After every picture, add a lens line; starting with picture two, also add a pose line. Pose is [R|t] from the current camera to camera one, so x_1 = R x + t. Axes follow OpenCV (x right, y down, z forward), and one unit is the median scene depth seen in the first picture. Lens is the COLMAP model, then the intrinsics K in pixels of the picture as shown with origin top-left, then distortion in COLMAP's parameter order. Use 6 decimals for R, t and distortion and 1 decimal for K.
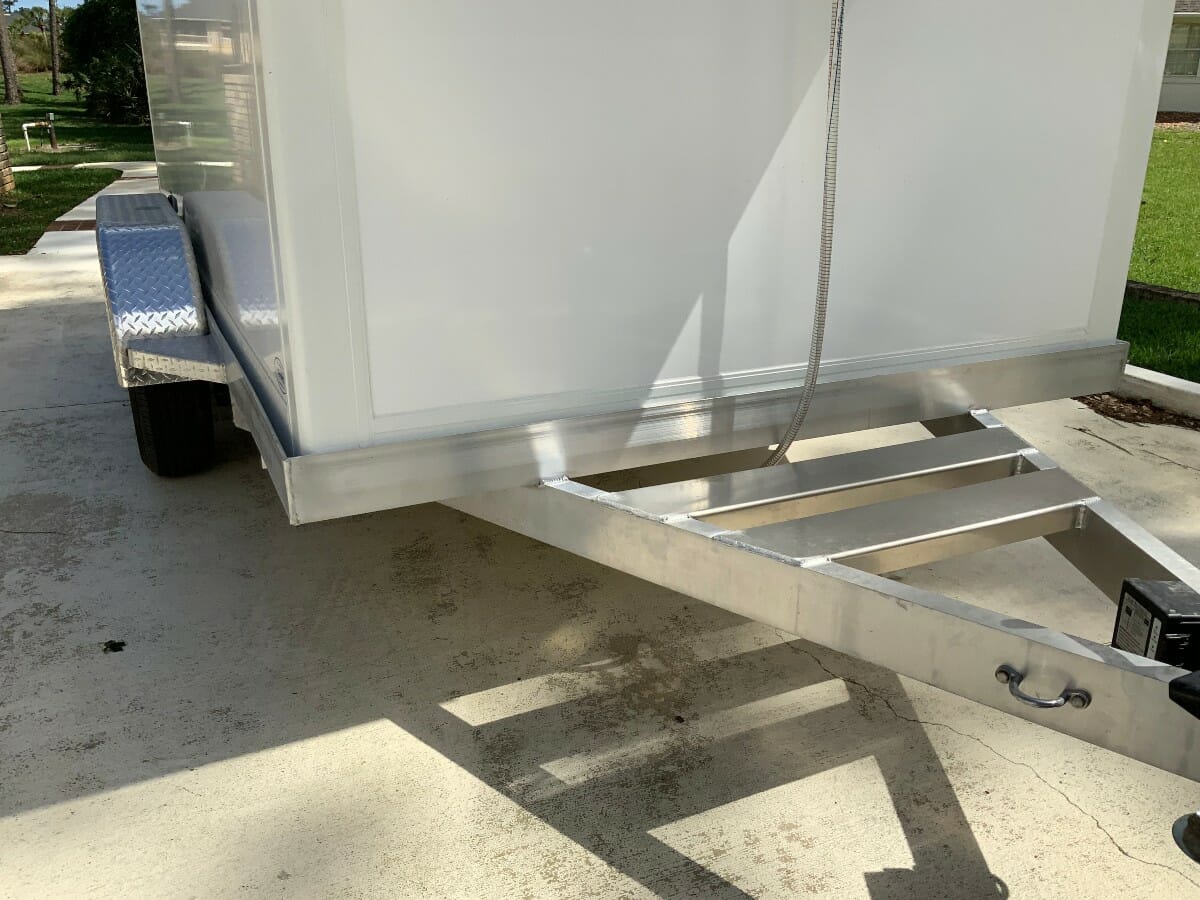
lens RADIAL K [[989.4, 0, 598.1], [0, 989.4, 452.3], [0, 0, 1]] dist [0.092932, -0.187944]
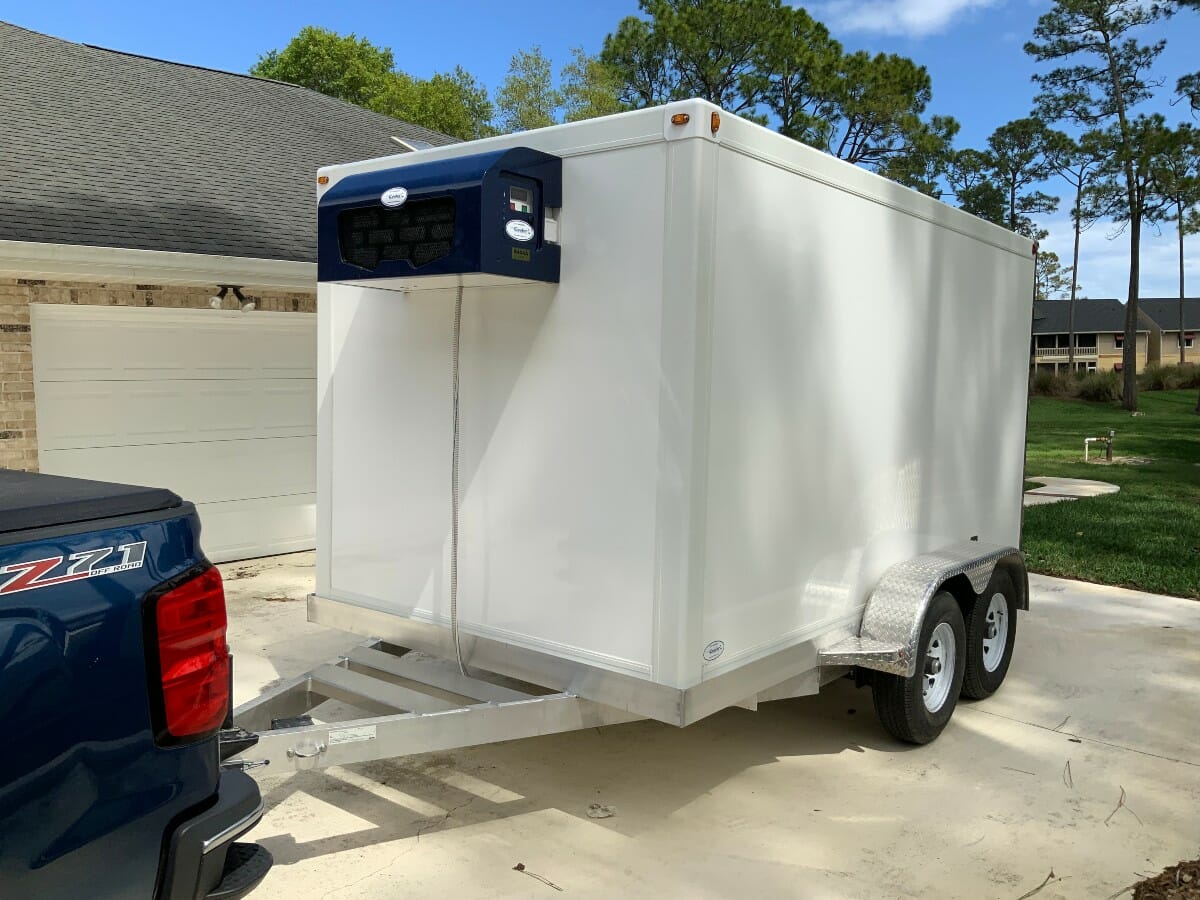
lens RADIAL K [[989.4, 0, 598.1], [0, 989.4, 452.3], [0, 0, 1]] dist [0.092932, -0.187944]
pose [[0.433485, 0.067184, -0.898653, 2.103209], [-0.322954, 0.942561, -0.085317, -0.330216], [0.841304, 0.327207, 0.430283, 0.321134]]
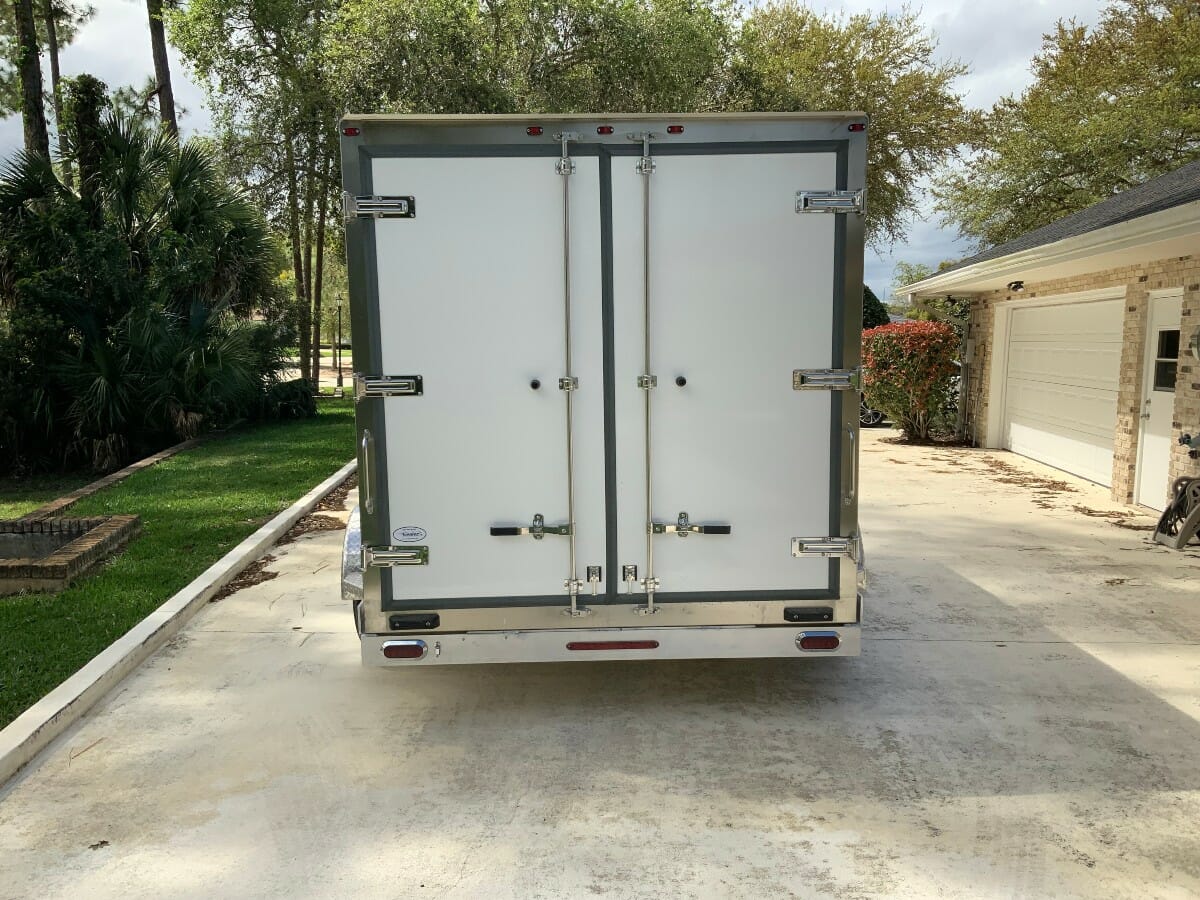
lens RADIAL K [[989.4, 0, 598.1], [0, 989.4, 452.3], [0, 0, 1]] dist [0.092932, -0.187944]
pose [[-0.915083, -0.047722, 0.400432, -1.413565], [0.140665, 0.892833, 0.427858, -1.847114], [-0.377937, 0.447852, -0.810304, 4.301982]]
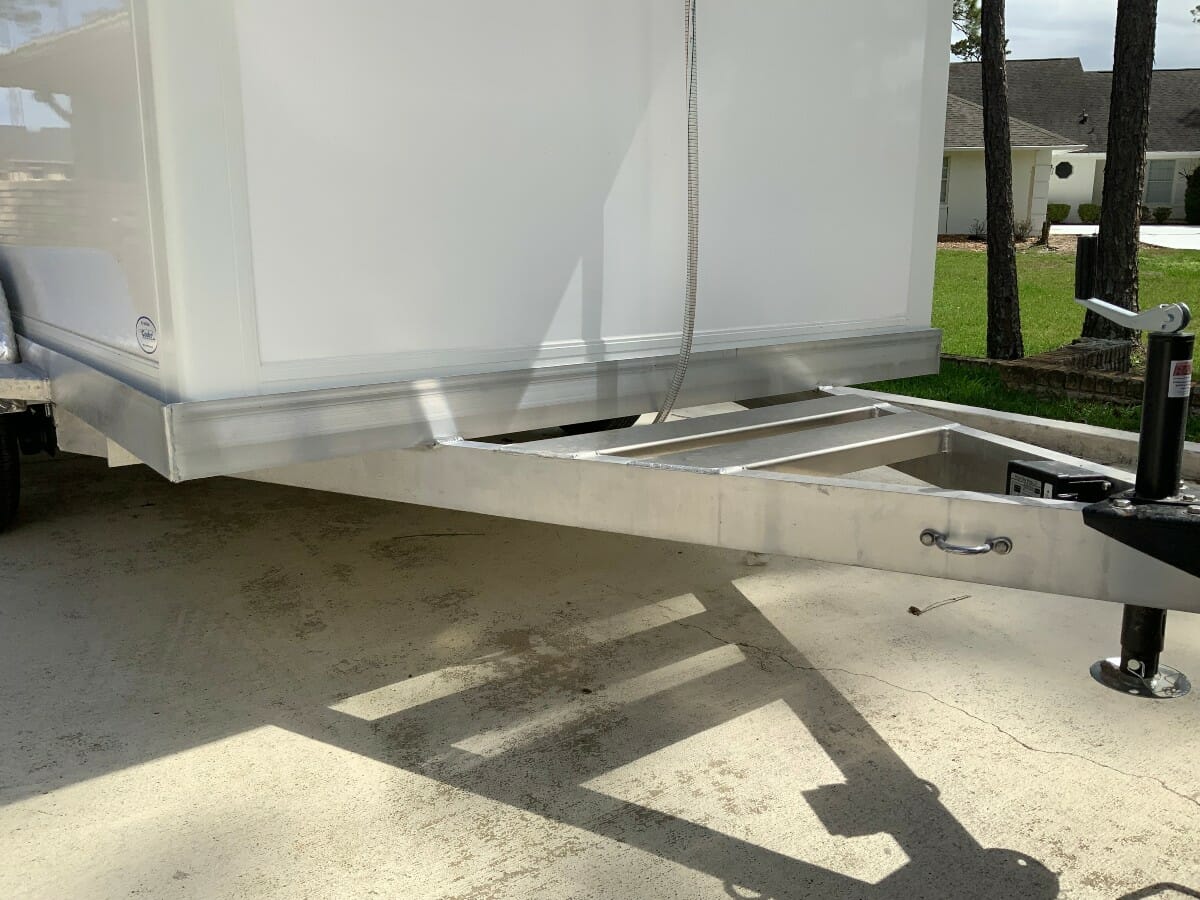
lens RADIAL K [[989.4, 0, 598.1], [0, 989.4, 452.3], [0, 0, 1]] dist [0.092932, -0.187944]
pose [[0.975627, -0.052594, 0.213040, -0.107699], [0.079554, 0.989578, -0.120023, 0.164990], [-0.204507, 0.134046, 0.969643, 0.030154]]
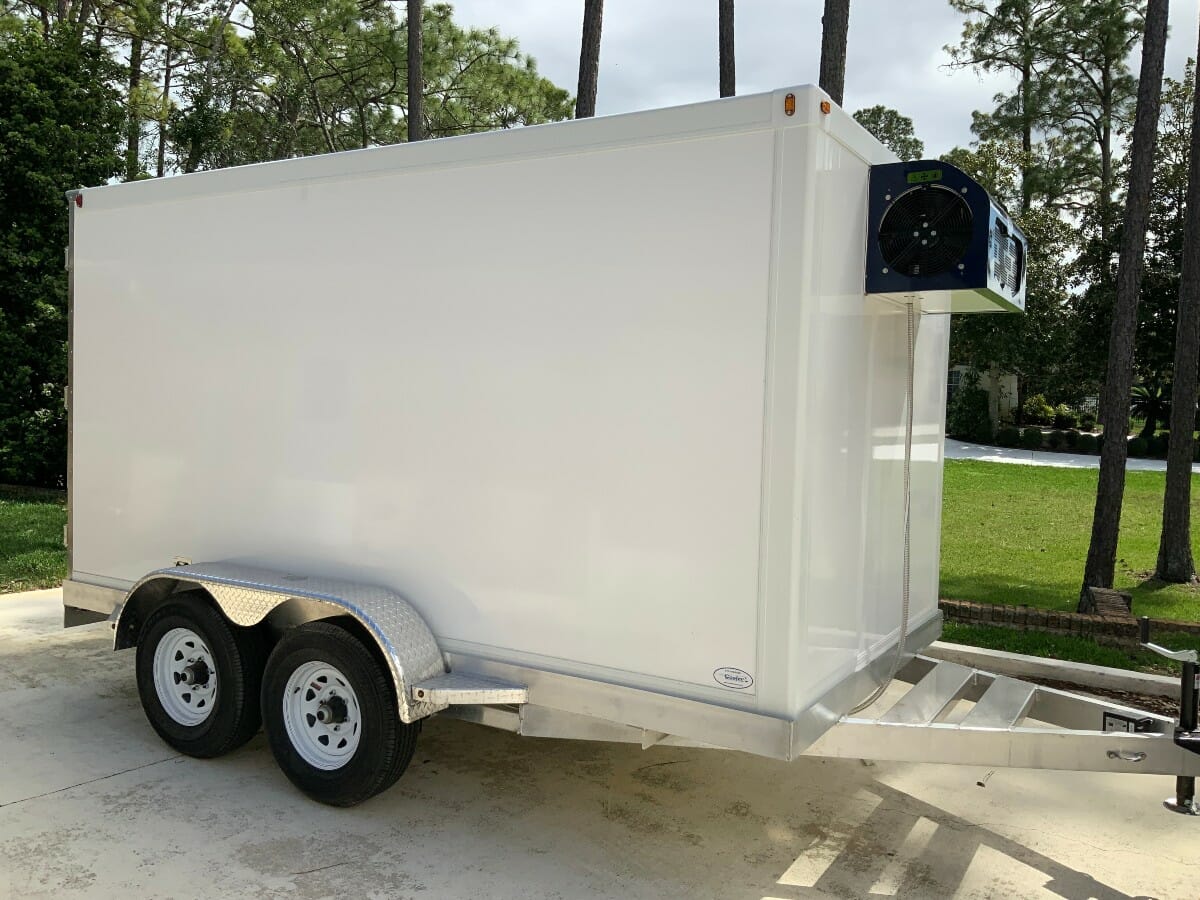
lens RADIAL K [[1000.1, 0, 600.0], [0, 1000.1, 450.0], [0, 0, 1]] dist [0.025474, -0.051311]
pose [[0.830231, -0.009229, 0.557343, -1.378433], [0.166179, 0.958495, -0.231673, -0.088229], [-0.532072, 0.284961, 0.797305, -0.332648]]
